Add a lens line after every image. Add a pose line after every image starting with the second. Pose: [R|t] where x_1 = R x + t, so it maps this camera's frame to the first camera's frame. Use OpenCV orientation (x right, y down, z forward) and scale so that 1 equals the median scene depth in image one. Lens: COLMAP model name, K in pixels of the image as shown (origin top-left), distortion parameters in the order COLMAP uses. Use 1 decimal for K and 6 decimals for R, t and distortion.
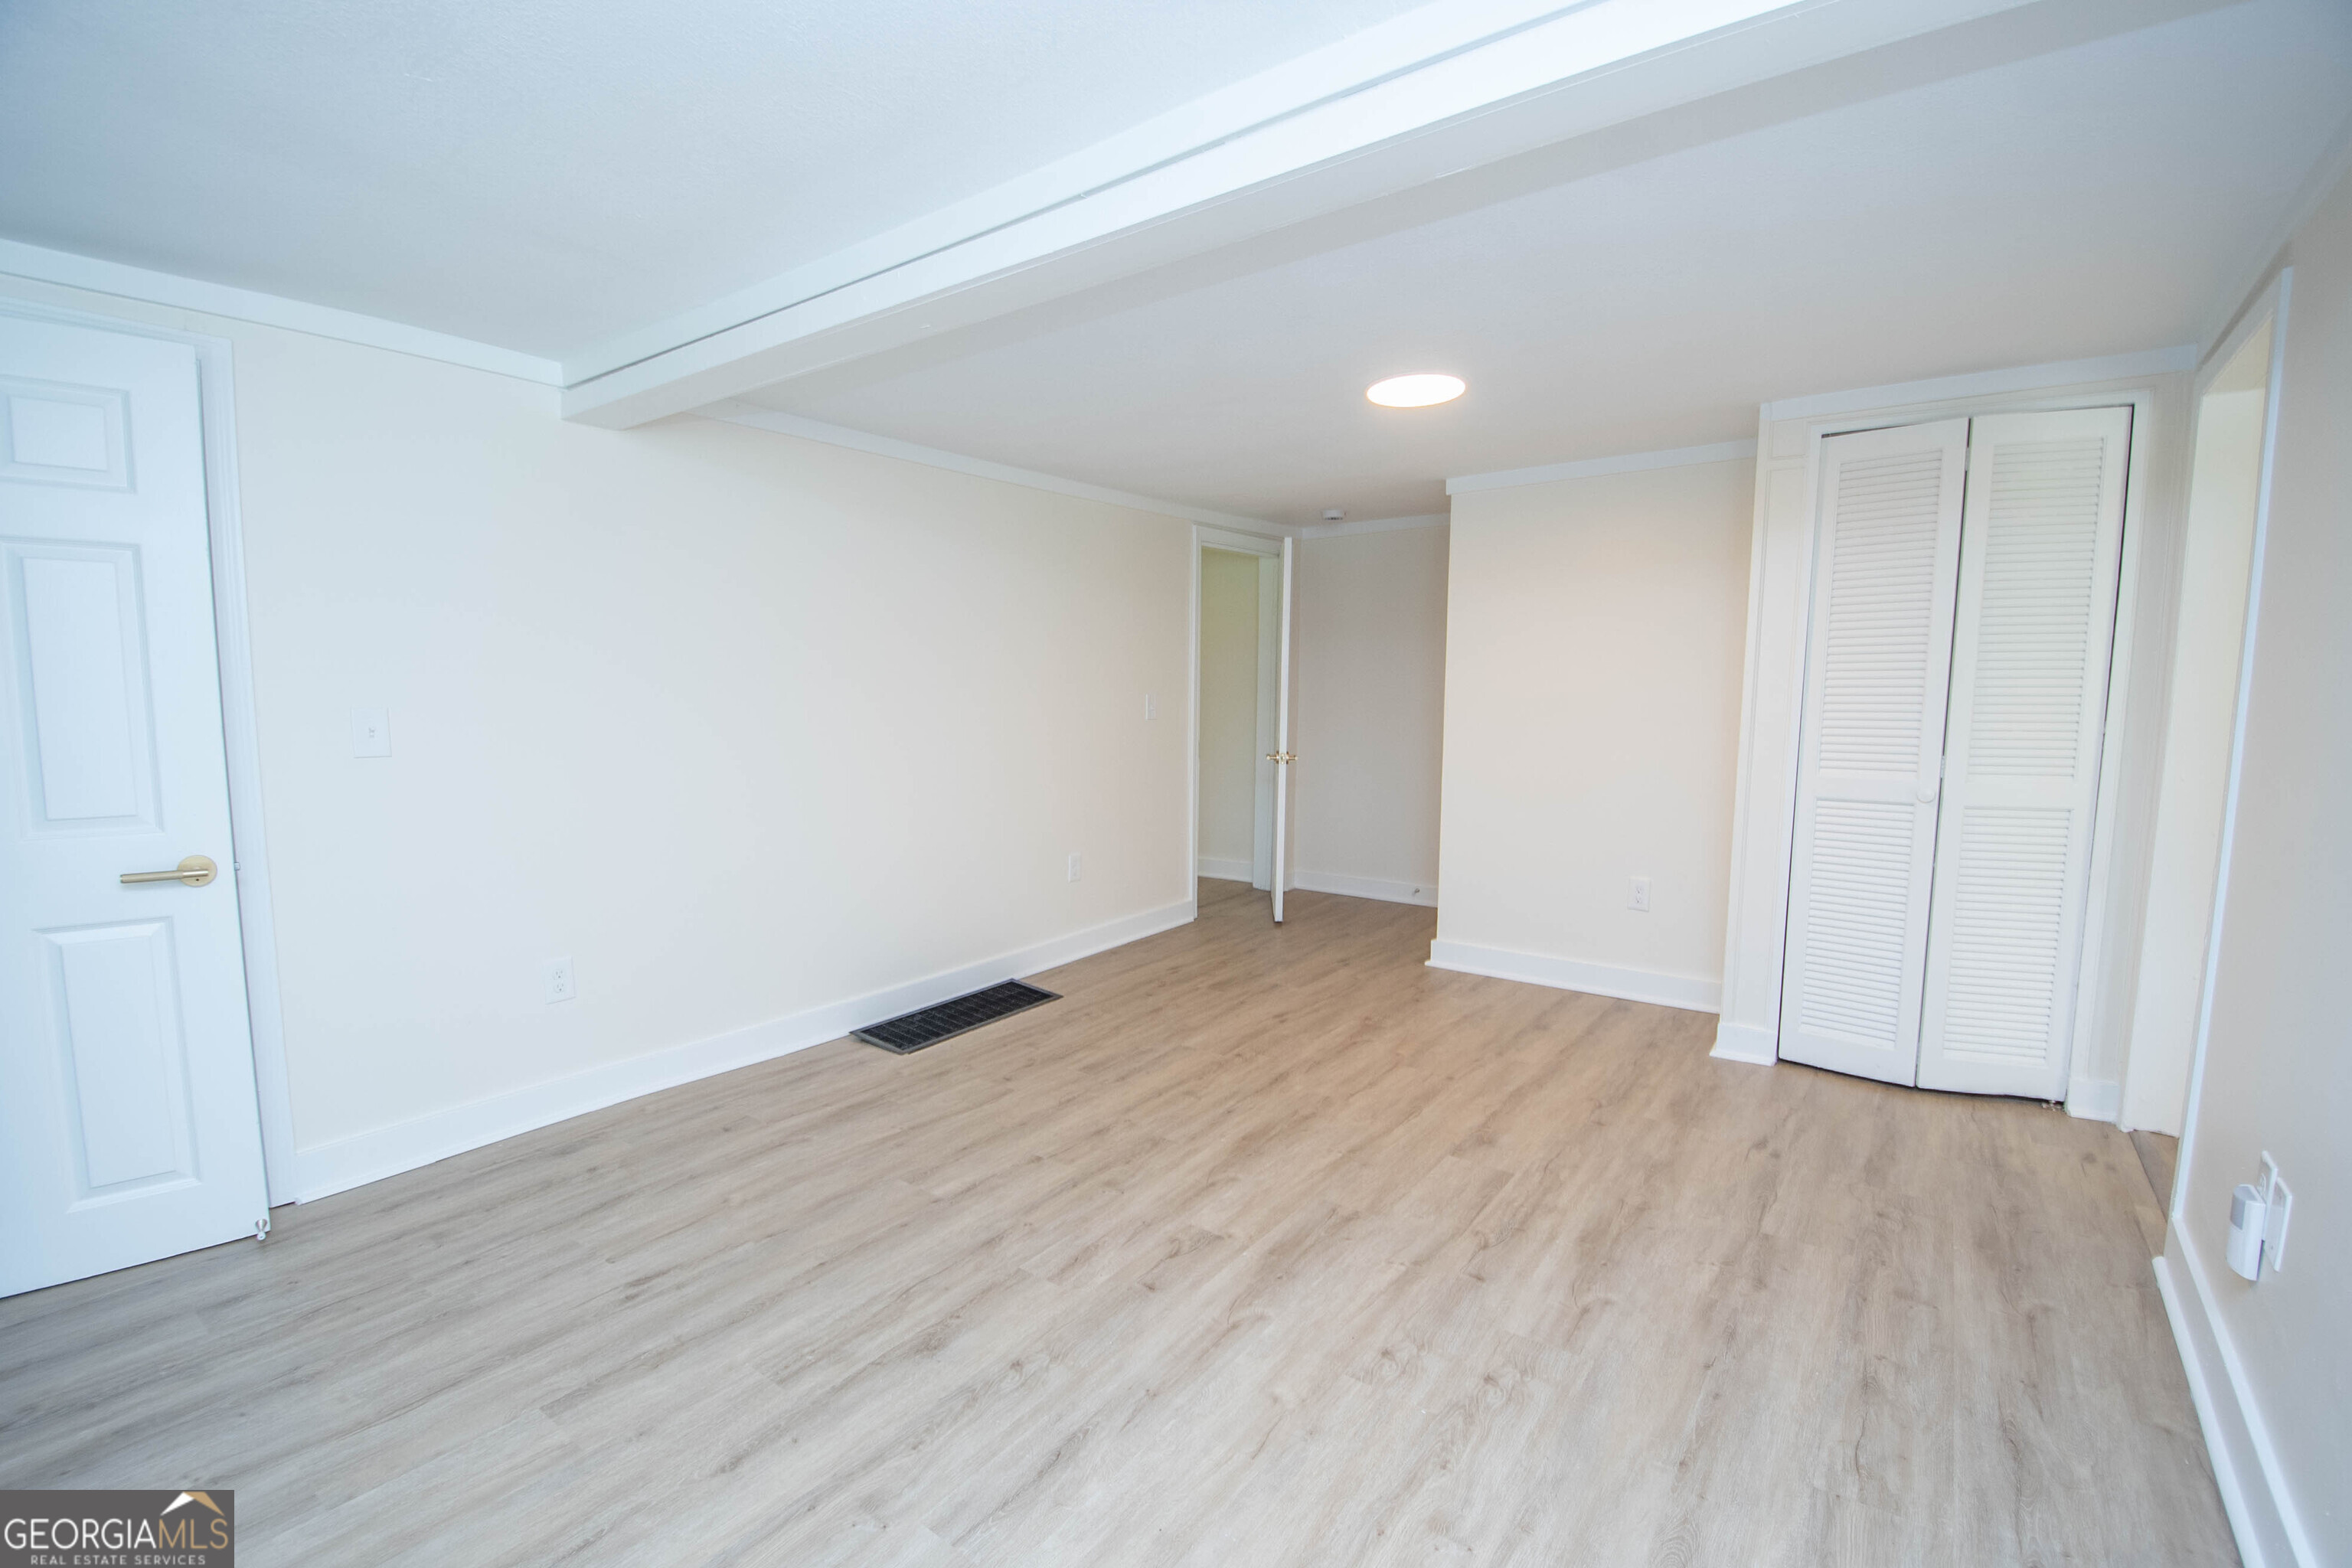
lens RADIAL K [[1026.9, 0, 1184.9], [0, 1026.9, 812.6], [0, 0, 1]] dist [0.015359, -0.024562]
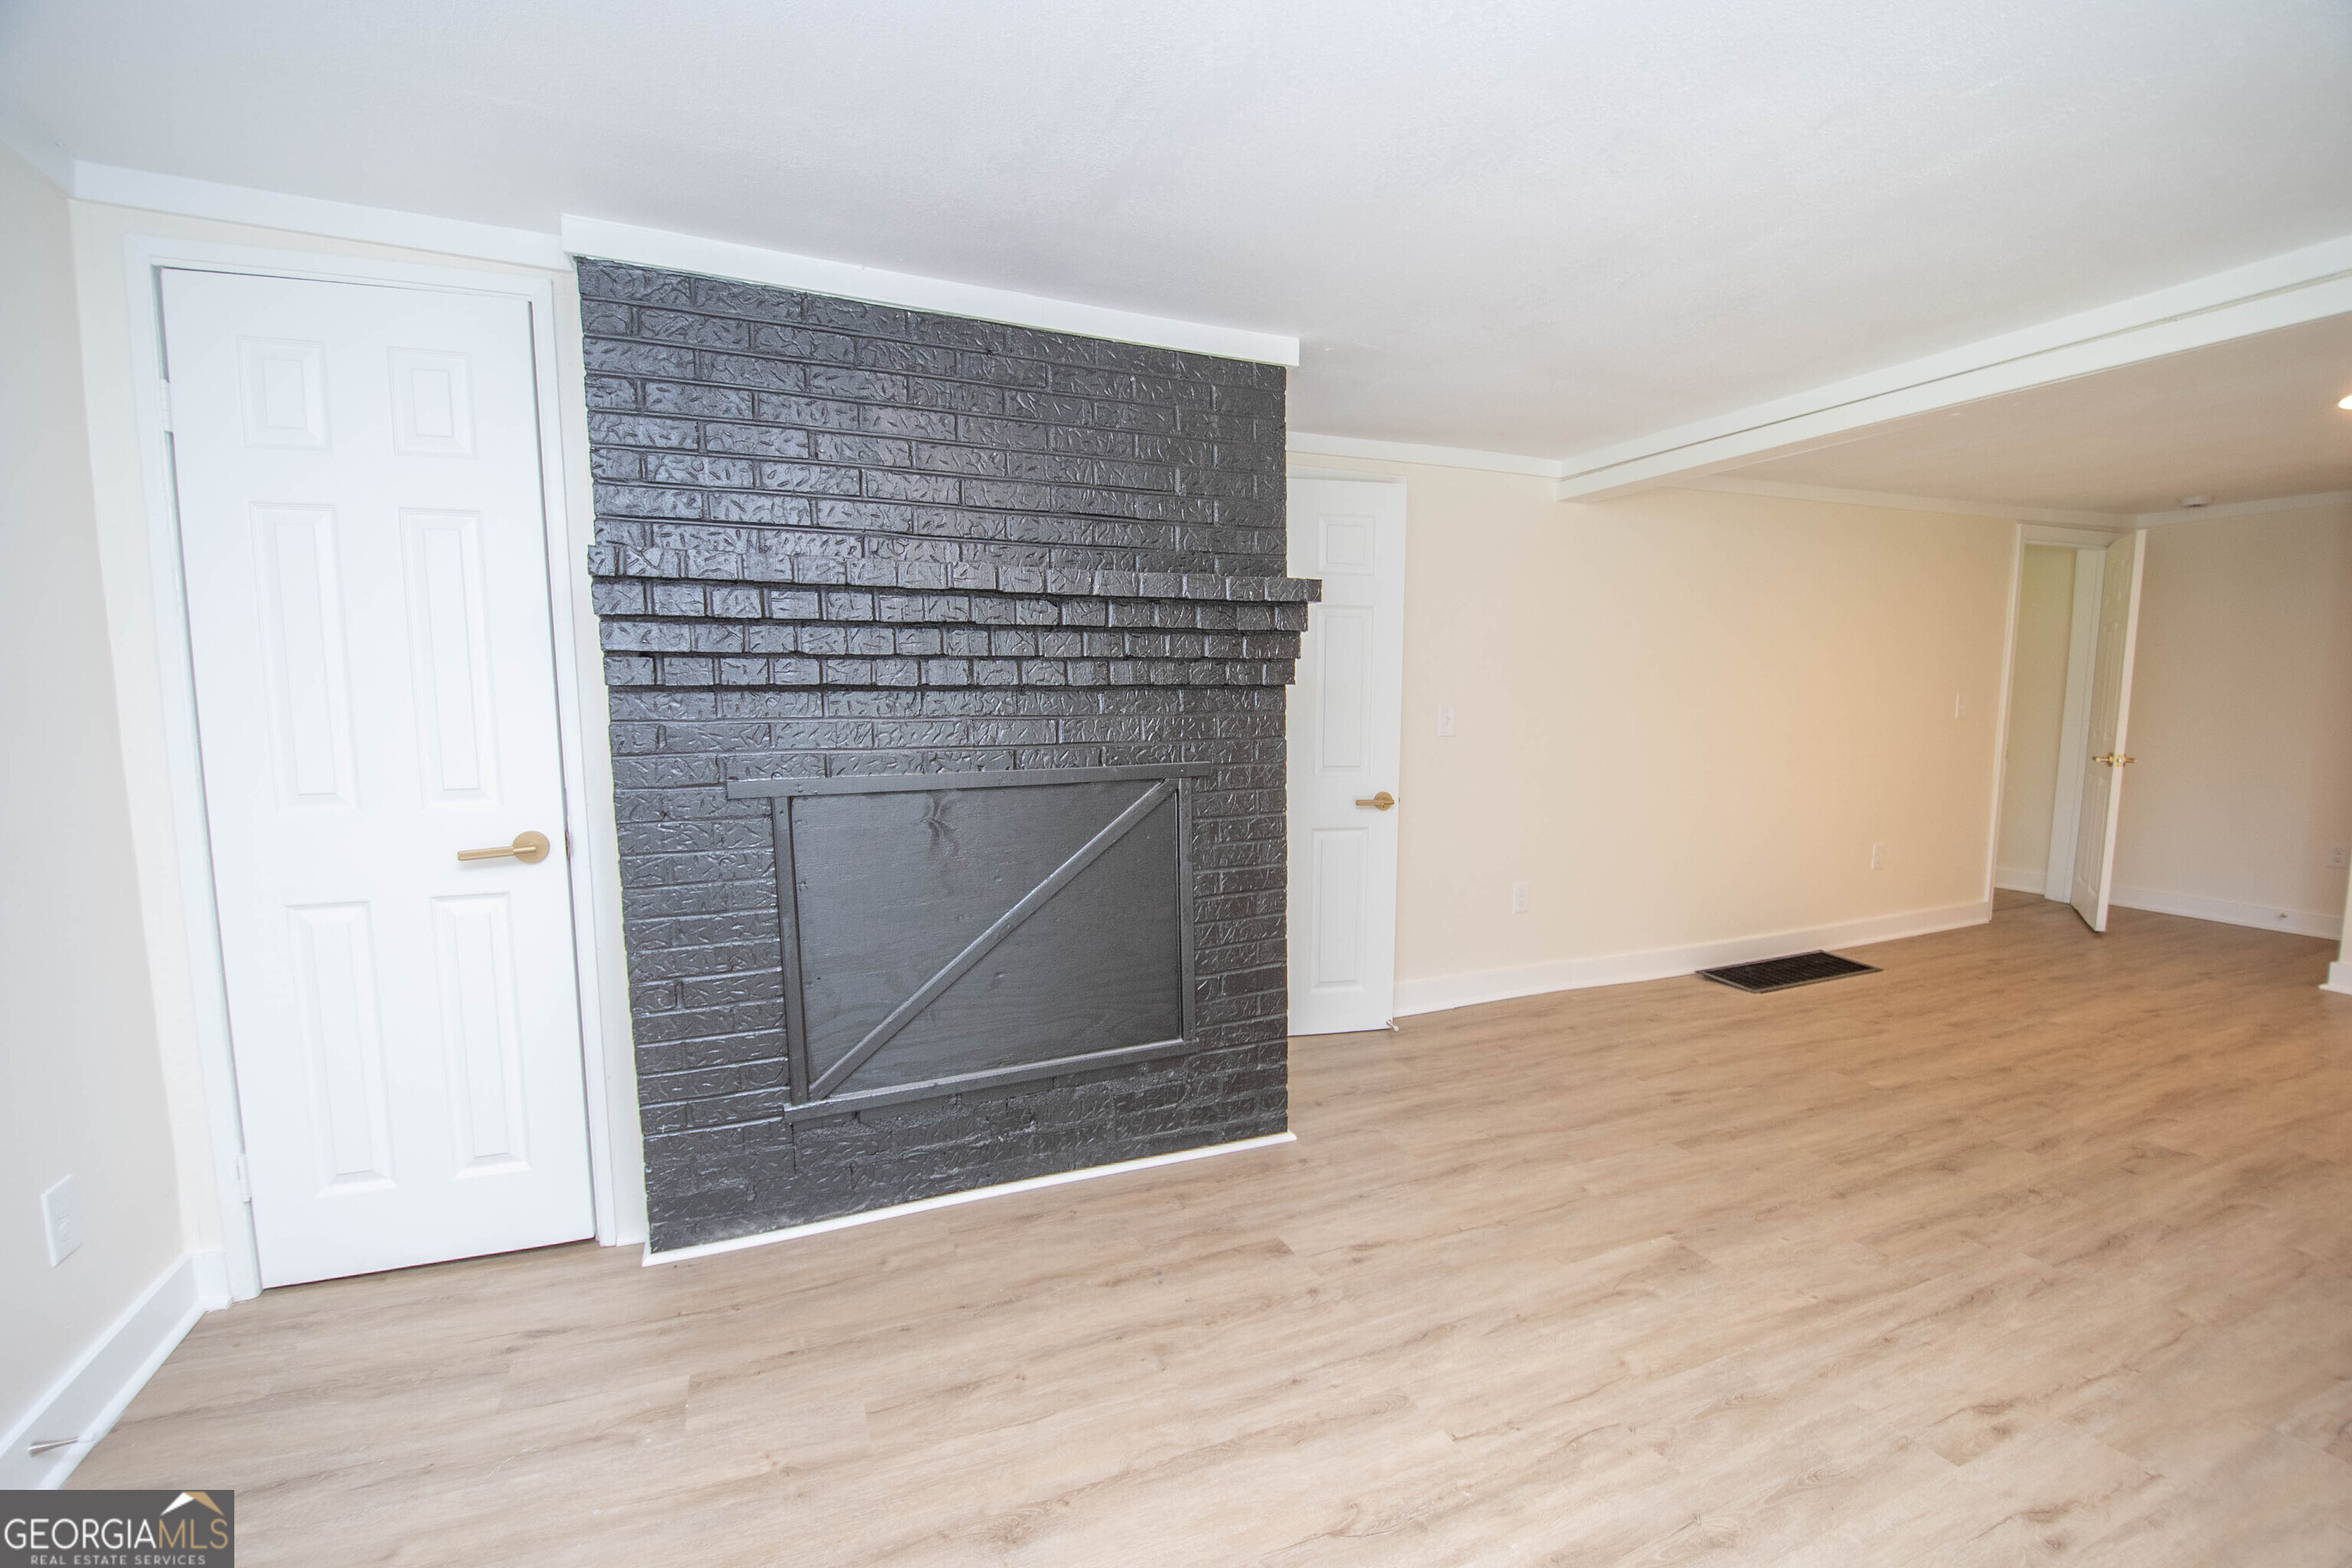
lens RADIAL K [[1026.9, 0, 1184.9], [0, 1026.9, 812.6], [0, 0, 1]] dist [0.015359, -0.024562]
pose [[0.860110, 0.050166, -0.507636, -0.312818], [-0.053145, 0.998549, 0.008633, 0.062259], [0.507333, 0.019553, 0.861528, -0.482536]]
